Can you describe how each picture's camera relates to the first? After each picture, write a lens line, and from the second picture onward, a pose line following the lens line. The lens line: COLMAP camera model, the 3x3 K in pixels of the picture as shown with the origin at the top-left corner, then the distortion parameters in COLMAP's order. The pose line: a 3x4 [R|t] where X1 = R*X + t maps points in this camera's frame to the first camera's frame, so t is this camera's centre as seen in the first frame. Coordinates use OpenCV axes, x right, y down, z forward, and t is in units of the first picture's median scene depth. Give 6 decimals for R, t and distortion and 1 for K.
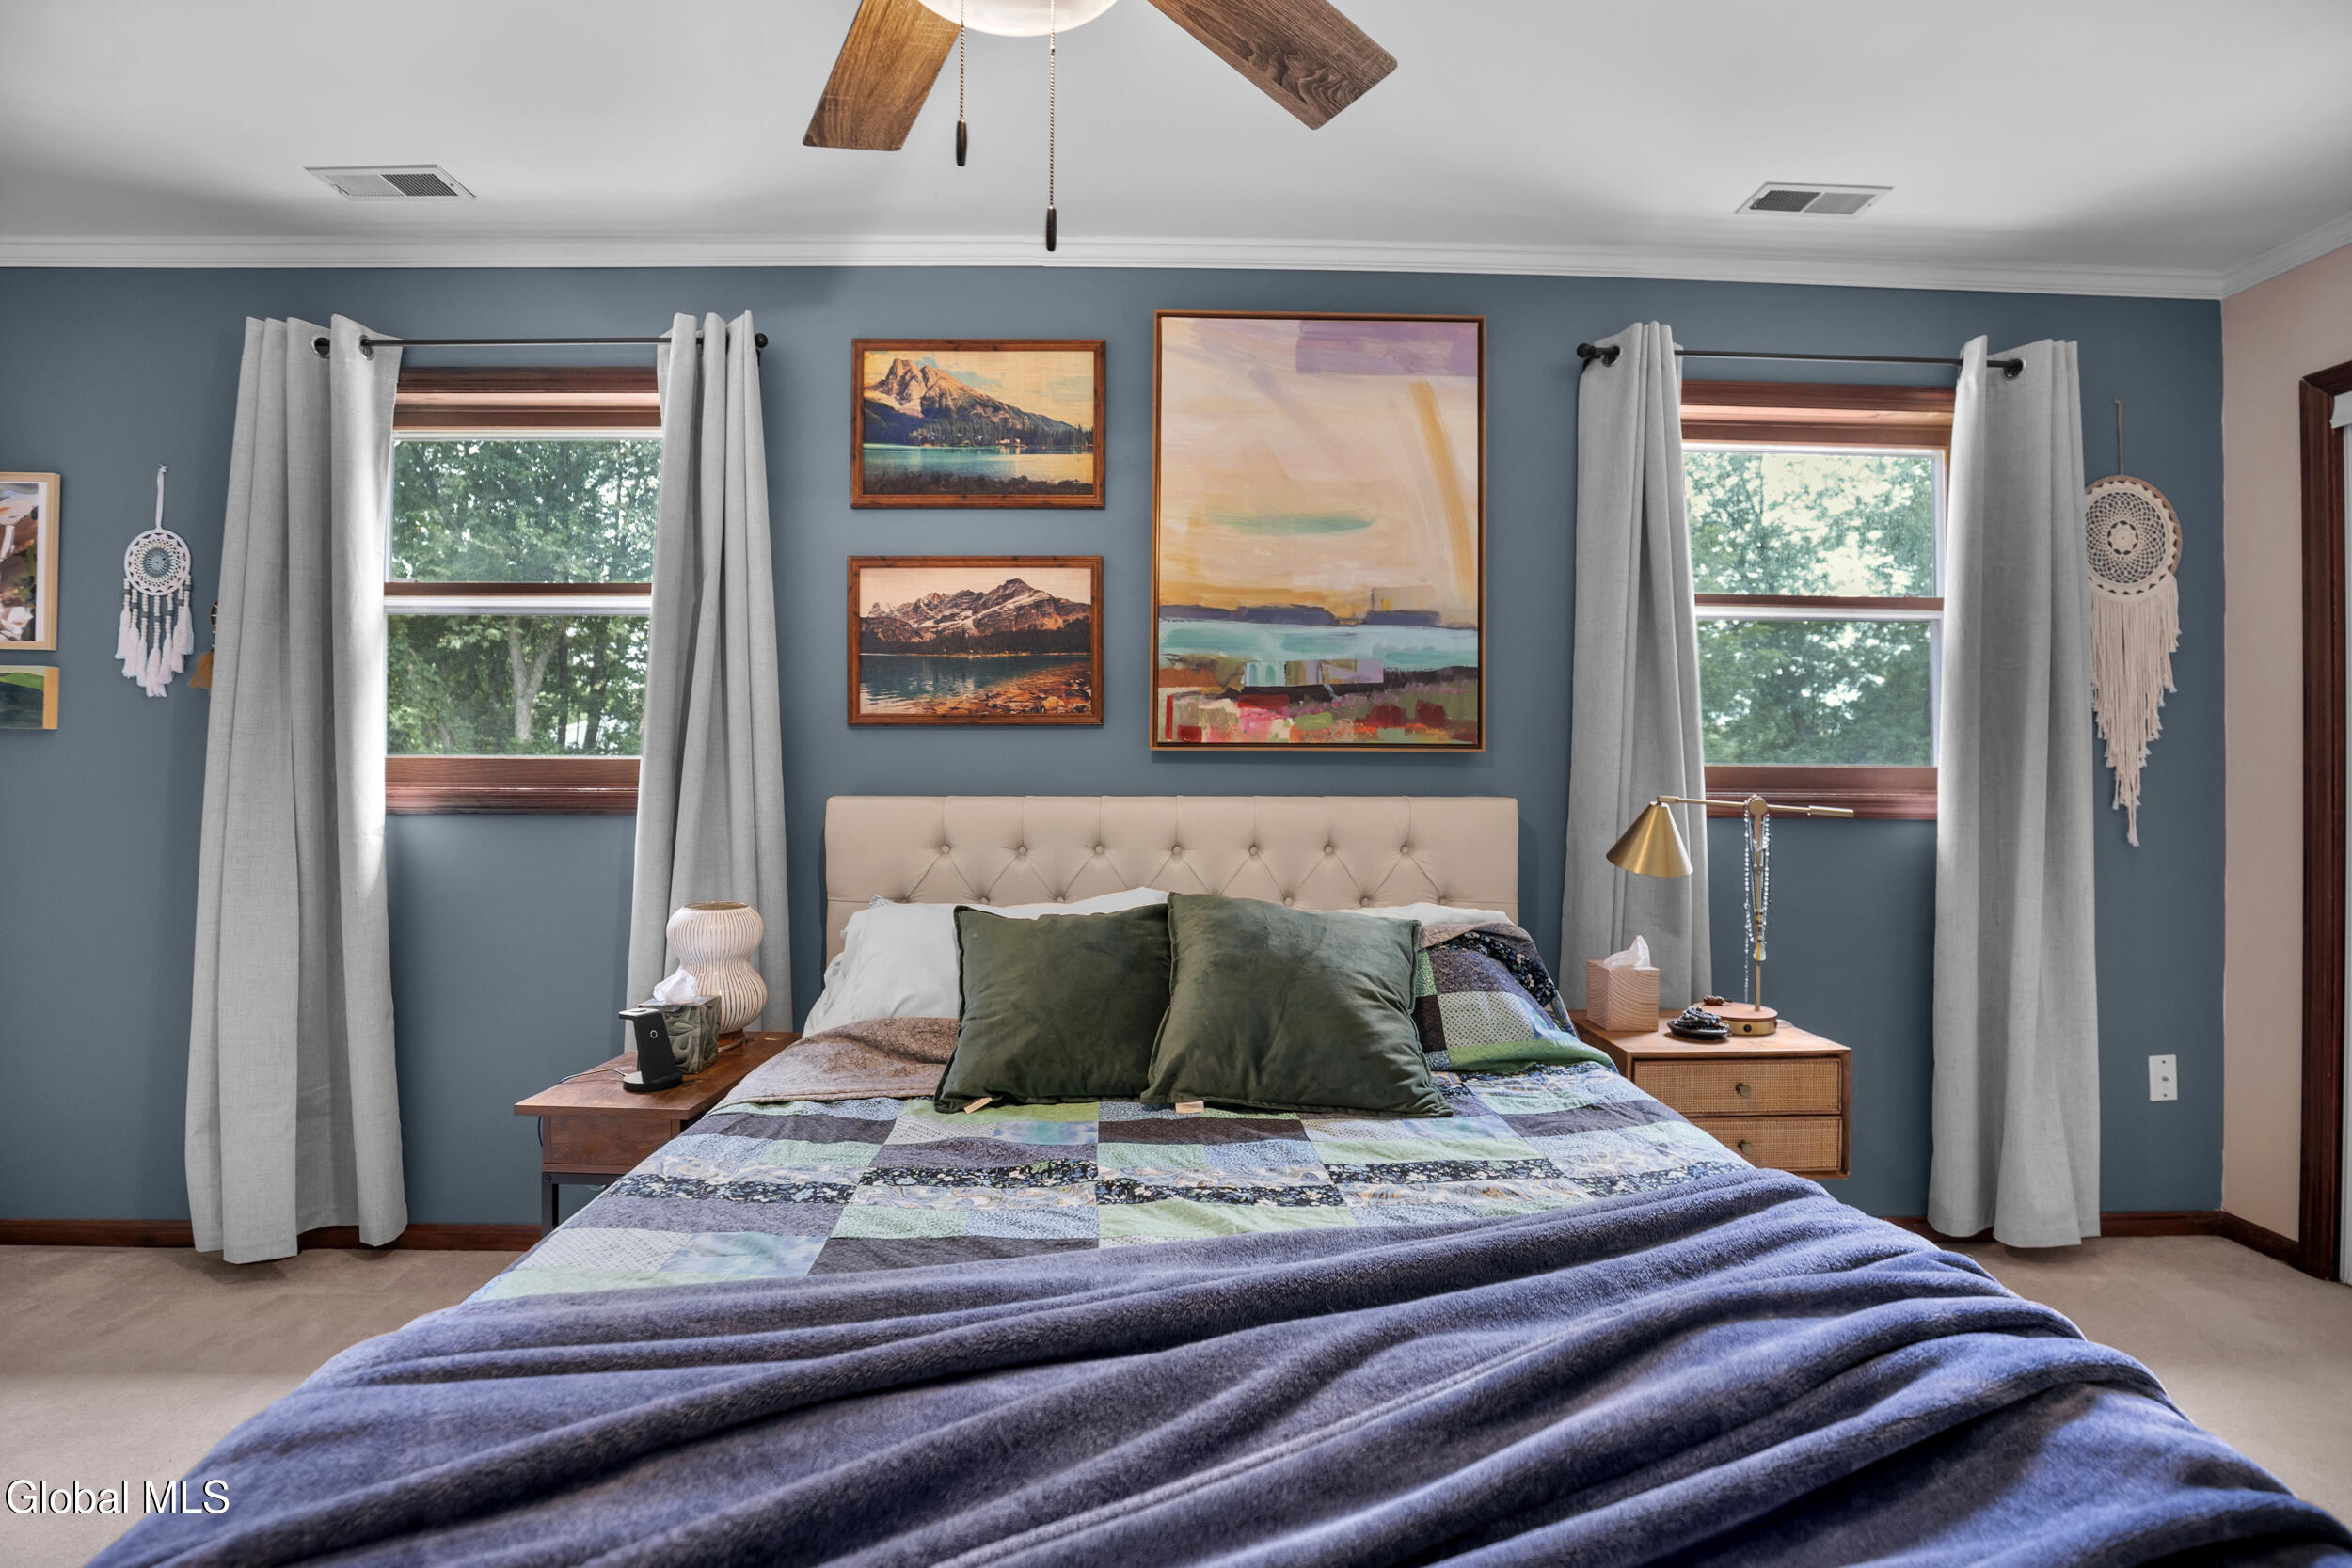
lens RADIAL K [[1115.0, 0, 1178.1], [0, 1115.0, 769.8], [0, 0, 1]] dist [-0.033253, 0.003026]
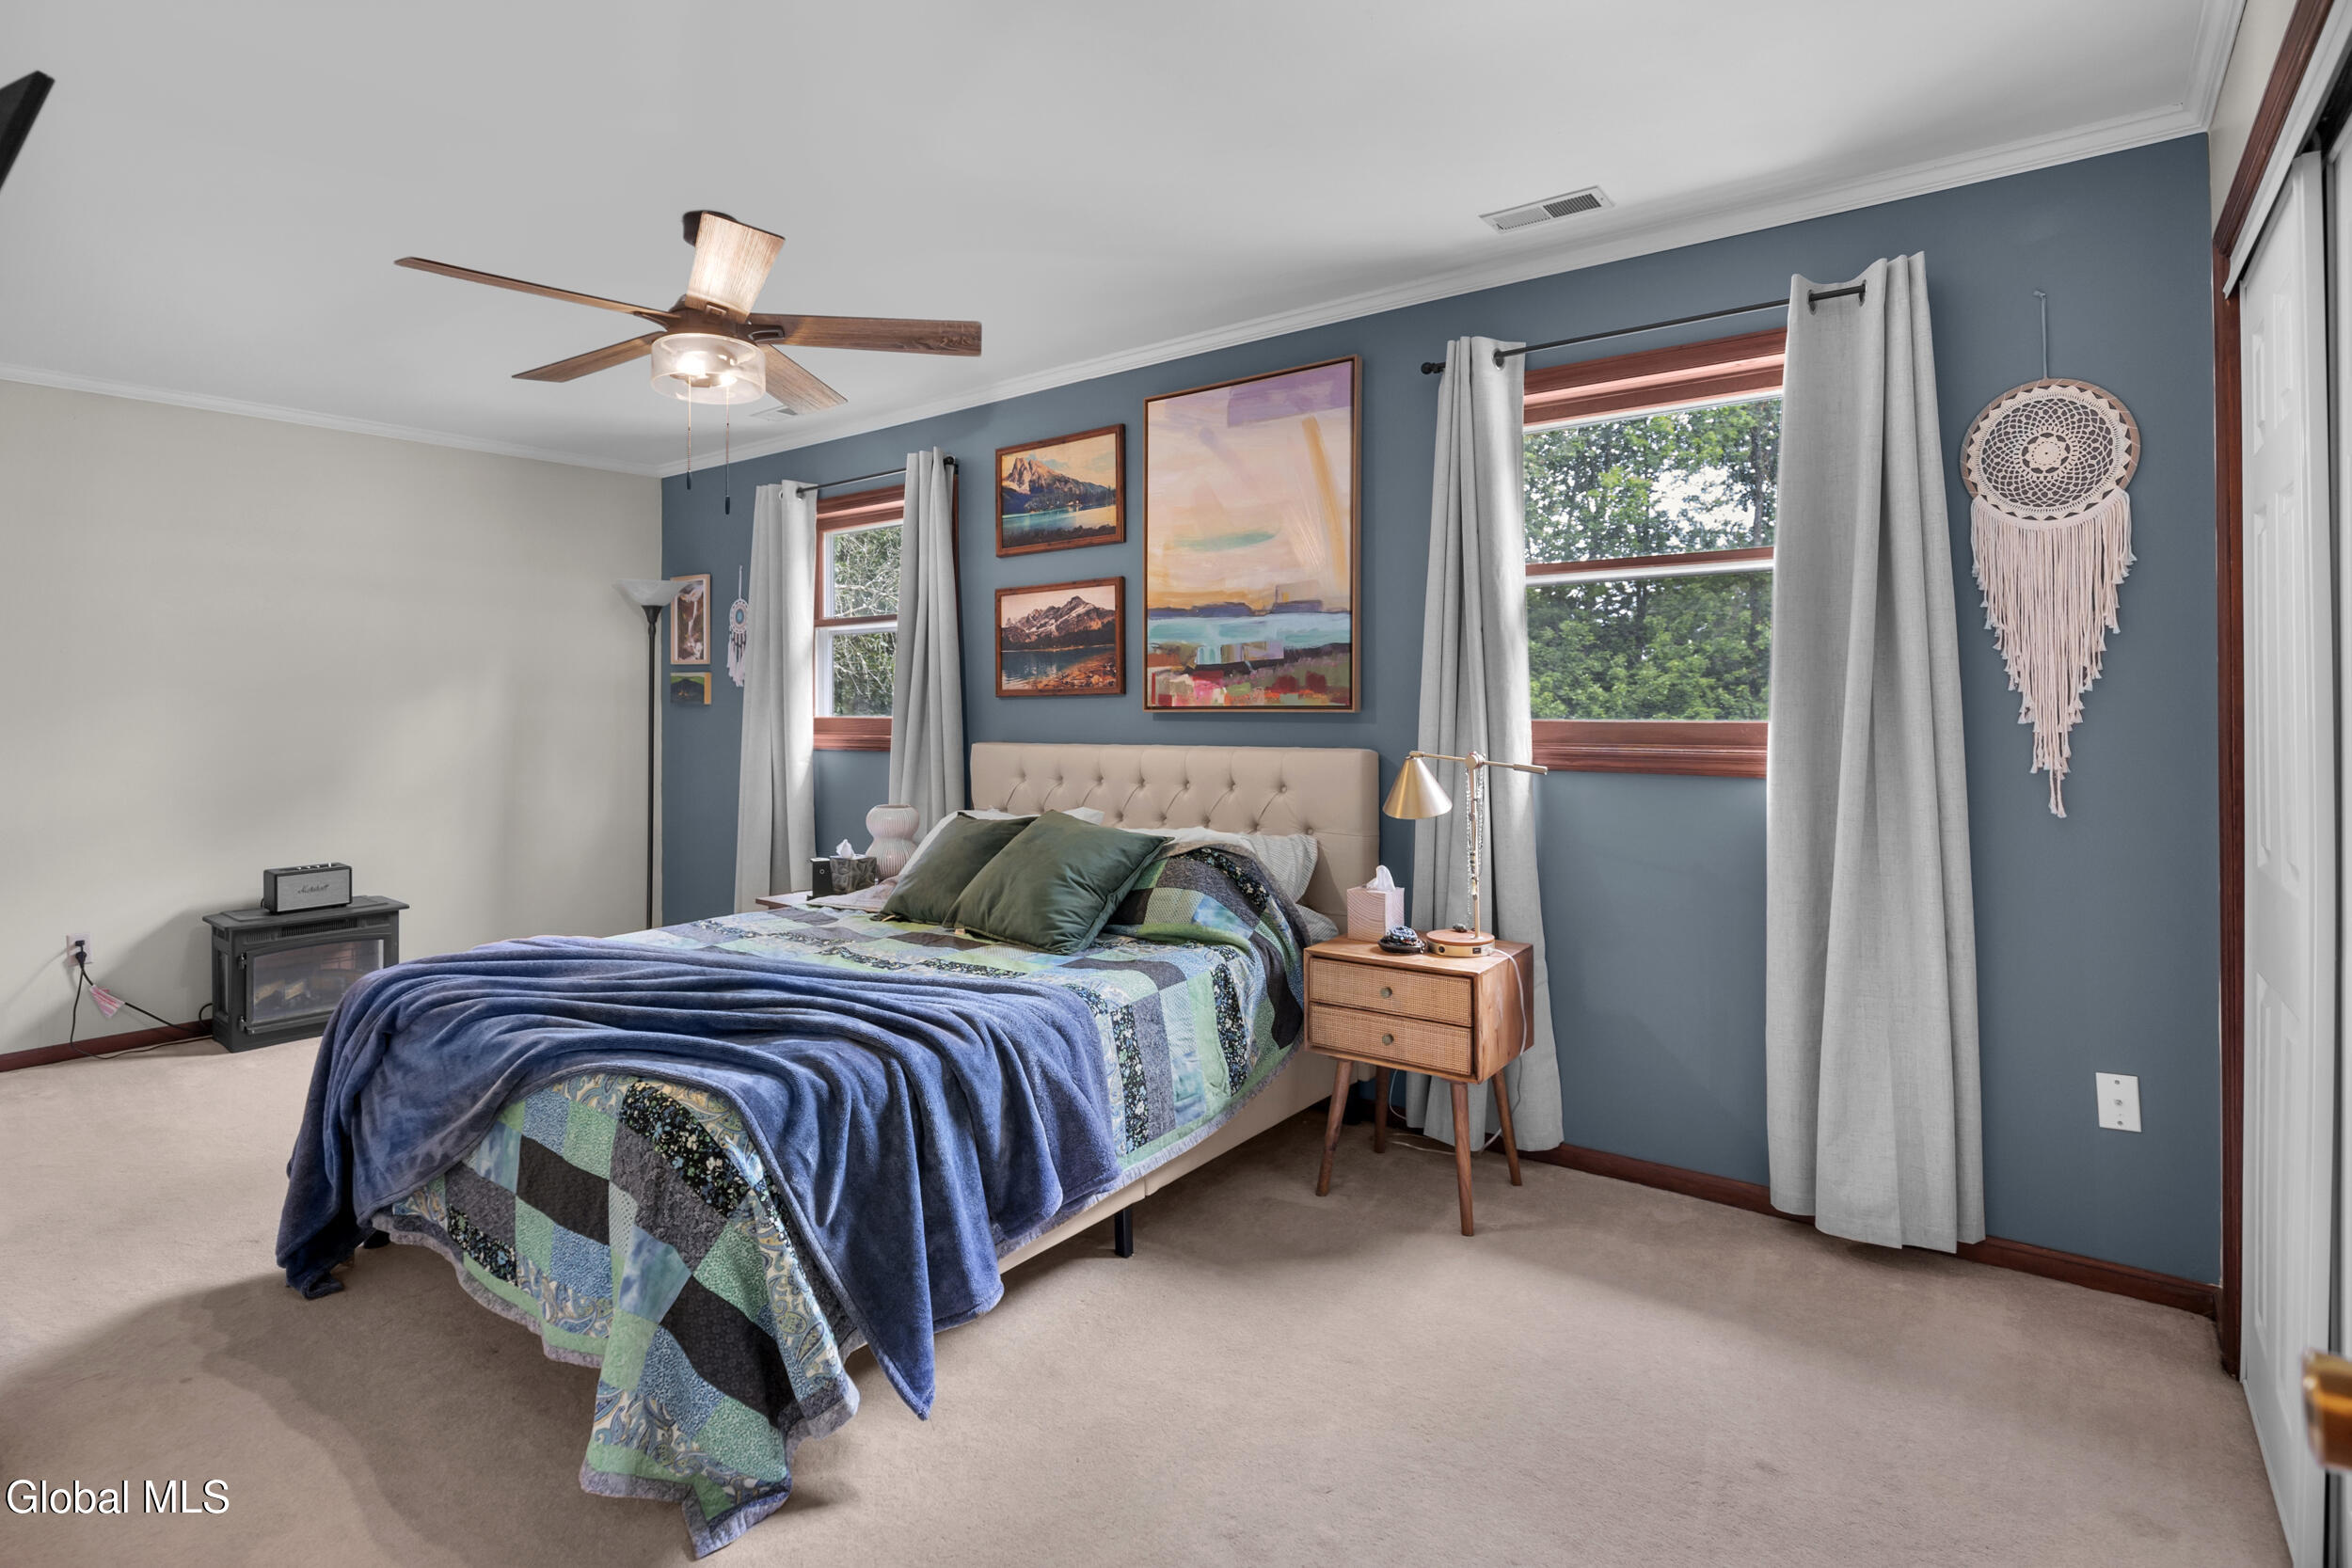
lens RADIAL K [[1115.0, 0, 1170.5], [0, 1115.0, 697.5], [0, 0, 1]] dist [-0.033253, 0.003026]
pose [[0.798684, -0.014765, -0.601570, 0.843479], [0.002415, 0.999770, -0.021333, -0.006577], [0.601746, 0.015586, 0.798535, -0.096652]]
